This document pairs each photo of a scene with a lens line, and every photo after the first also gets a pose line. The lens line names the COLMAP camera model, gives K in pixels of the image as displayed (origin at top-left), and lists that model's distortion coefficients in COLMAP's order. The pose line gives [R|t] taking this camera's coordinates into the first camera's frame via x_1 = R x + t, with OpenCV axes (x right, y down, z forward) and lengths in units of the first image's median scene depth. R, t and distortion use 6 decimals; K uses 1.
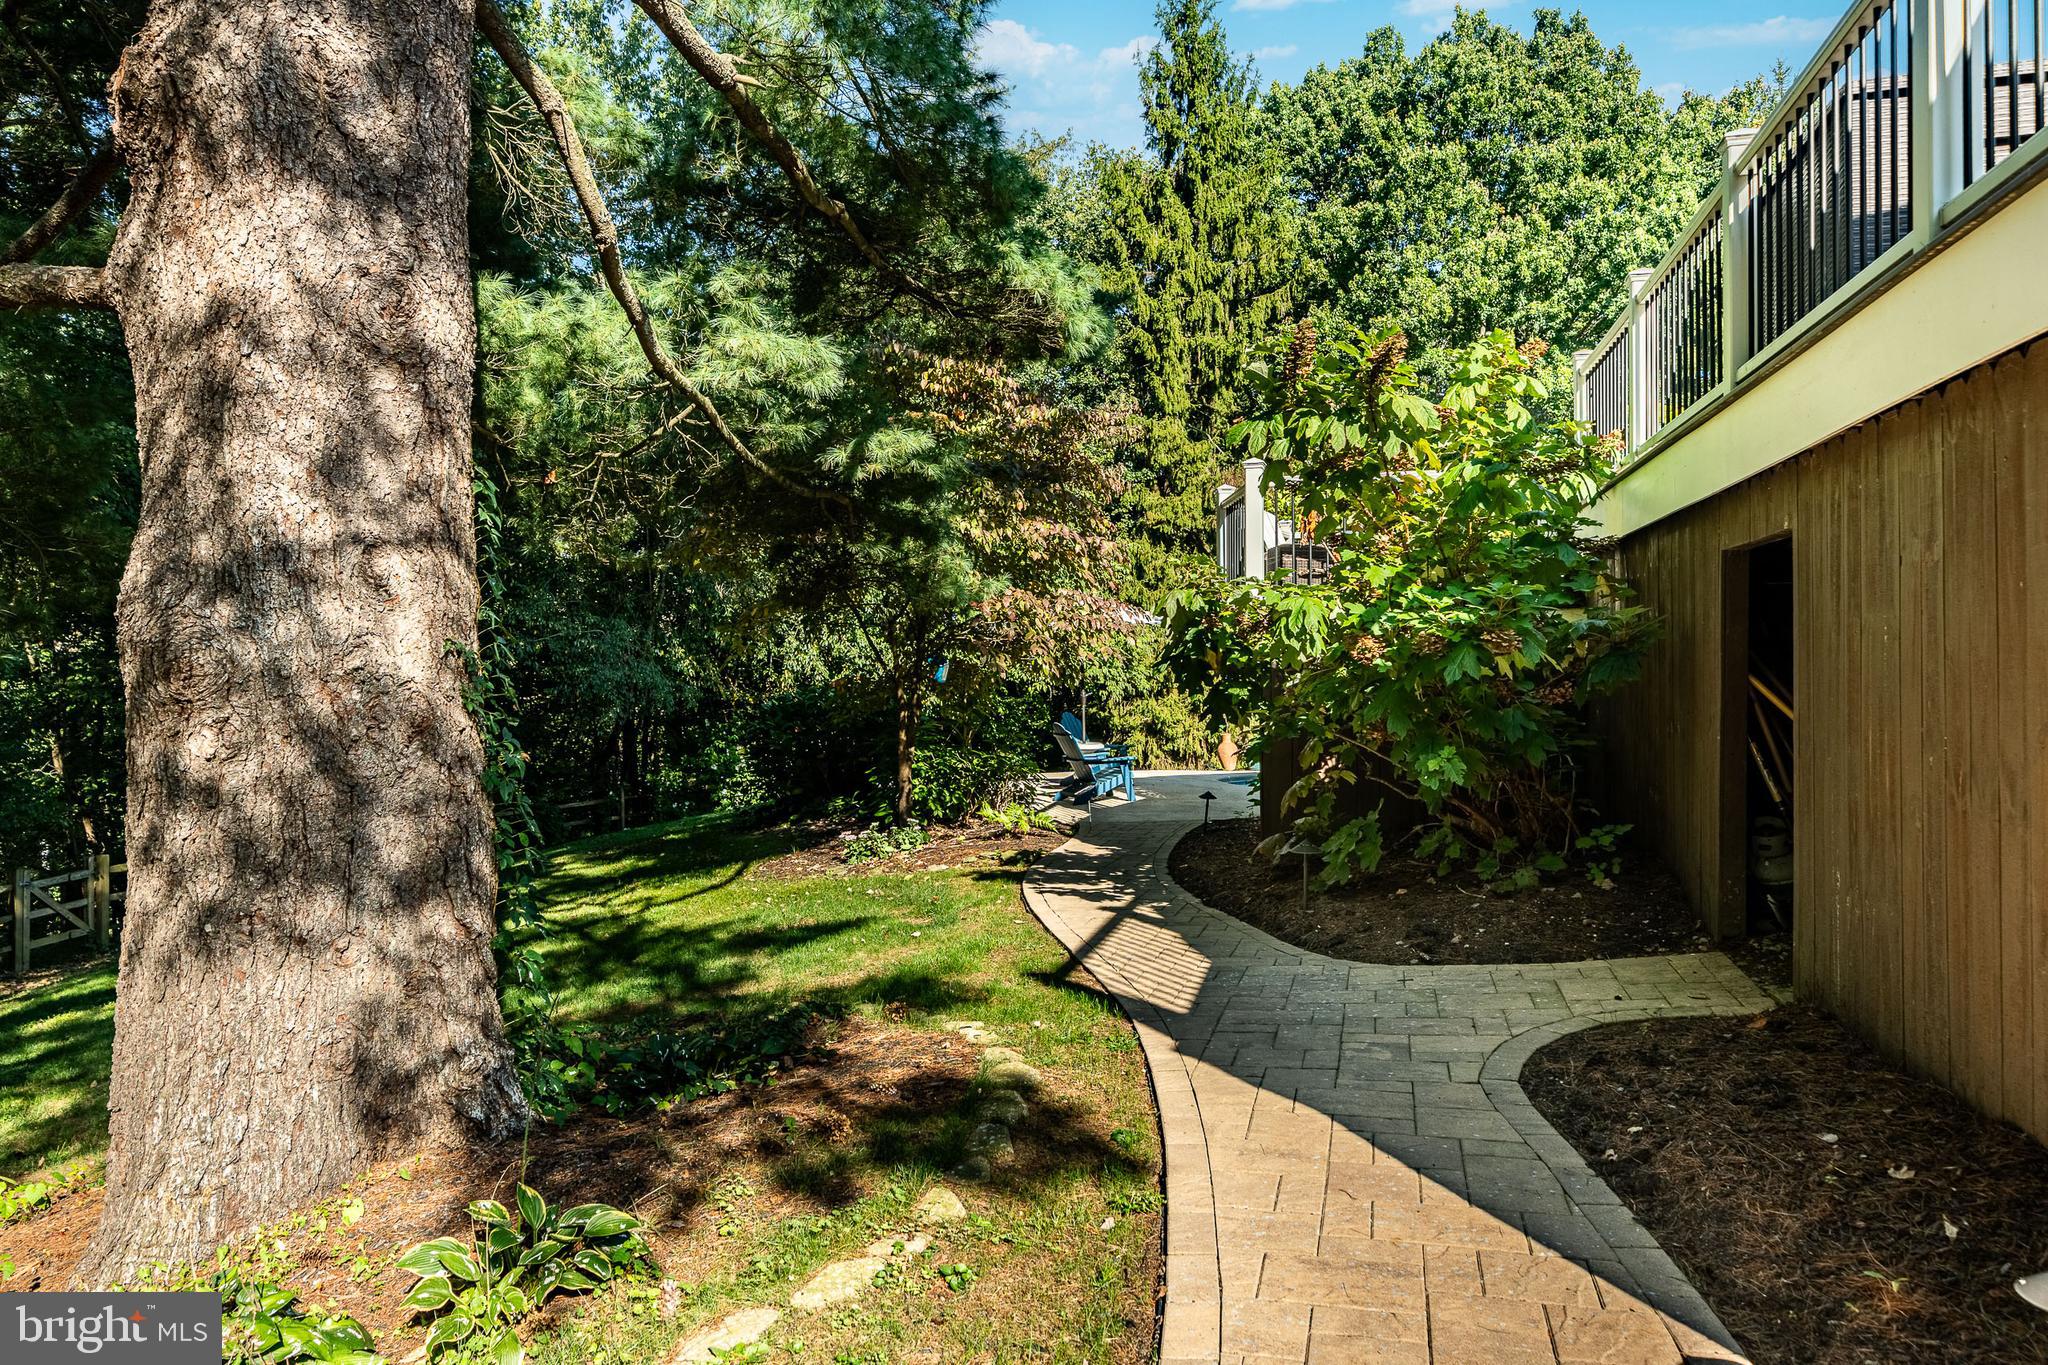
lens RADIAL K [[1353.7, 0, 981.7], [0, 1353.7, 667.0], [0, 0, 1]] dist [0.008372, -0.001583]
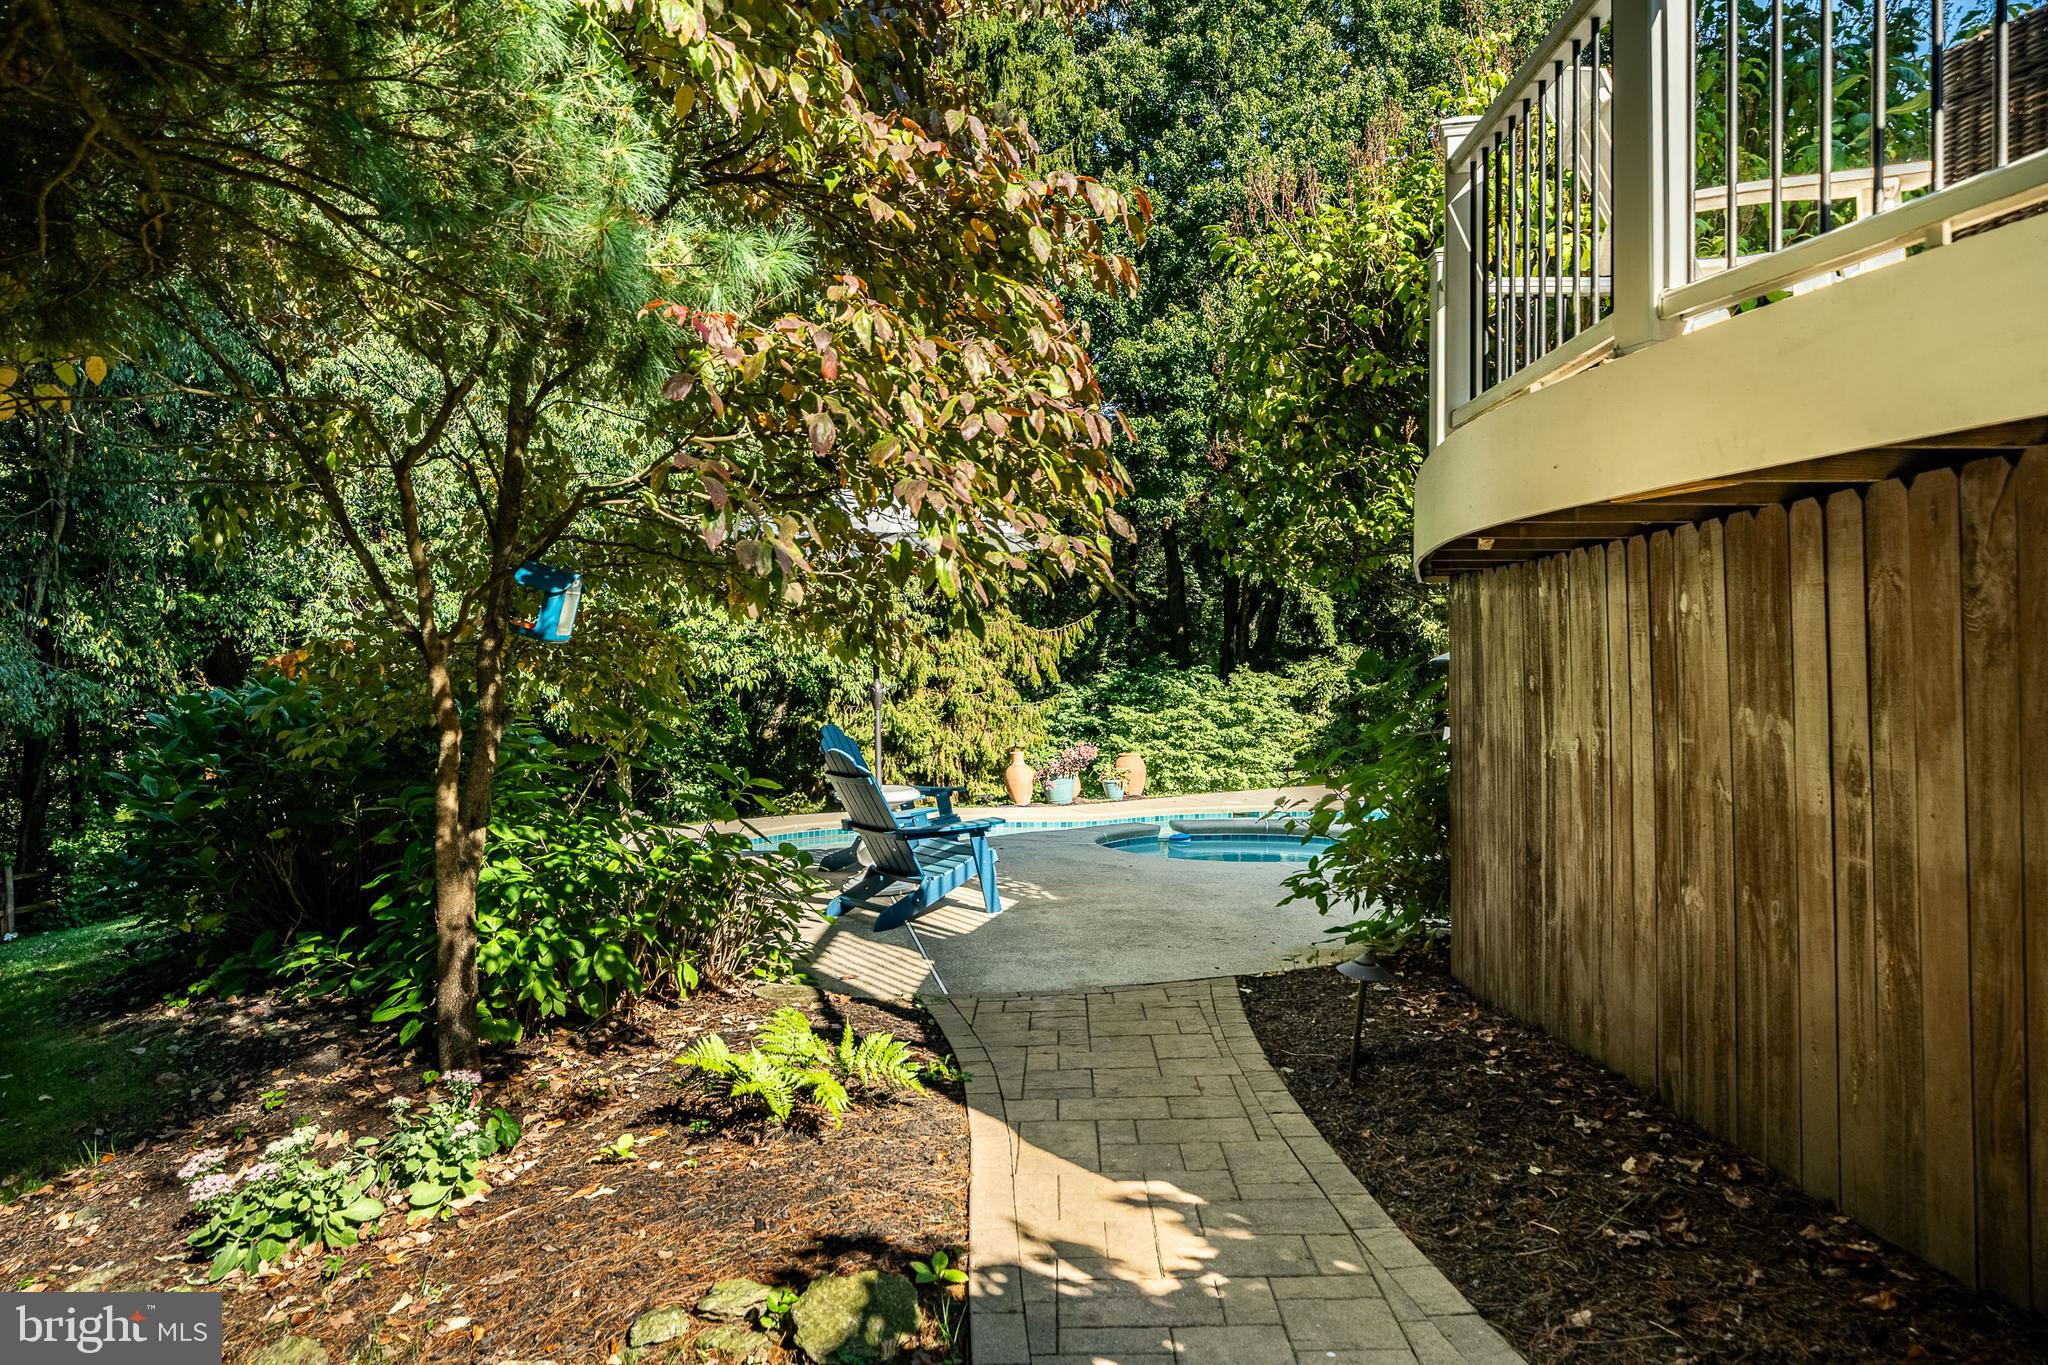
lens RADIAL K [[1399.2, 0, 1020.7], [0, 1399.2, 678.3], [0, 0, 1]] dist [0.004969, -0.009350]
pose [[0.964149, -0.002614, 0.265350, -0.009816], [0.001624, 0.999991, 0.003952, 0.016010], [-0.265358, -0.003379, 0.964144, 0.532065]]
